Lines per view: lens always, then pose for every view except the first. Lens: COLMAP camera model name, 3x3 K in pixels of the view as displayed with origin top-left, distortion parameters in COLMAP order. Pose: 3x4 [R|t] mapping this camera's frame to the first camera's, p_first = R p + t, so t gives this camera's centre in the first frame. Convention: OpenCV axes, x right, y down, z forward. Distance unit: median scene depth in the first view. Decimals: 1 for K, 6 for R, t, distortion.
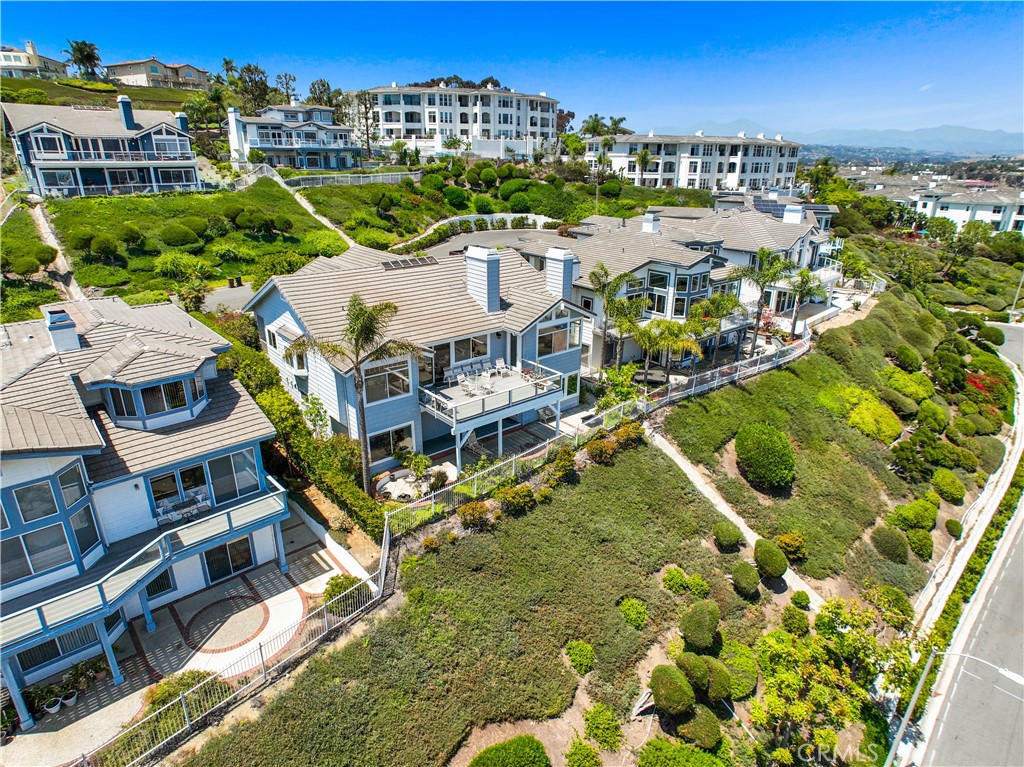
lens RADIAL K [[632.3, 0, 512.0], [0, 632.3, 383.5], [0, 0, 1]] dist [-0.066573, 0.044248]
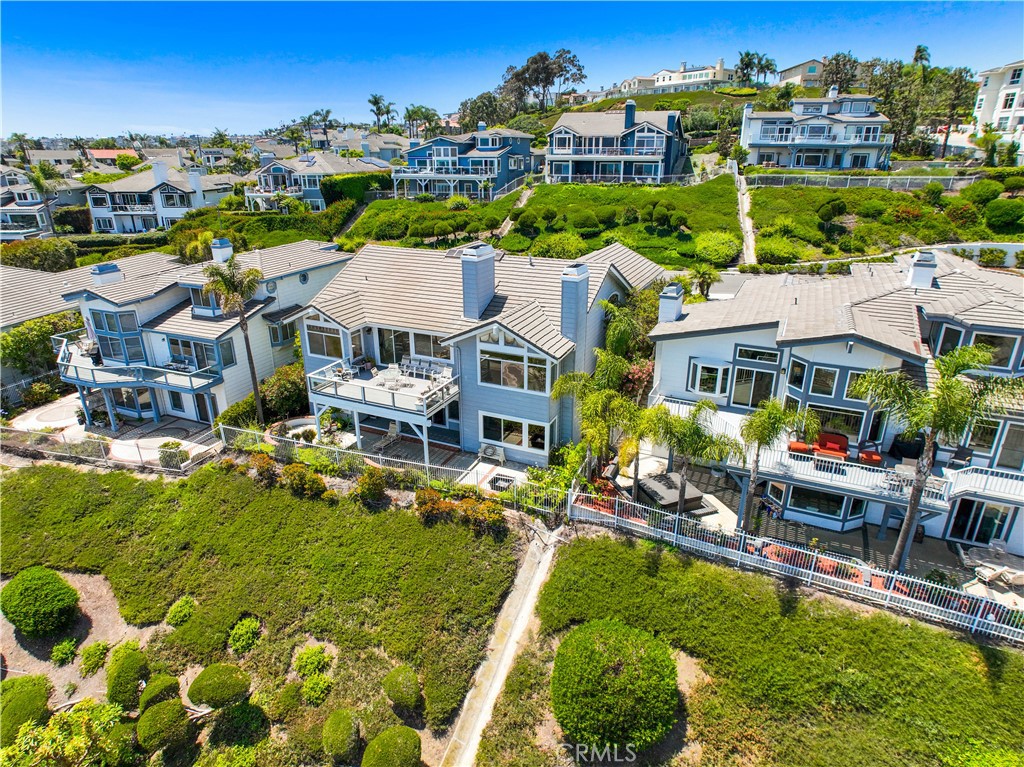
lens RADIAL K [[597.7, 0, 509.1], [0, 597.7, 385.0], [0, 0, 1]] dist [-0.031263, 0.011962]
pose [[0.398999, 0.324334, -0.857676, 0.436881], [-0.311778, 0.927613, 0.205739, -0.125862], [0.862319, 0.185315, 0.471237, 0.378183]]
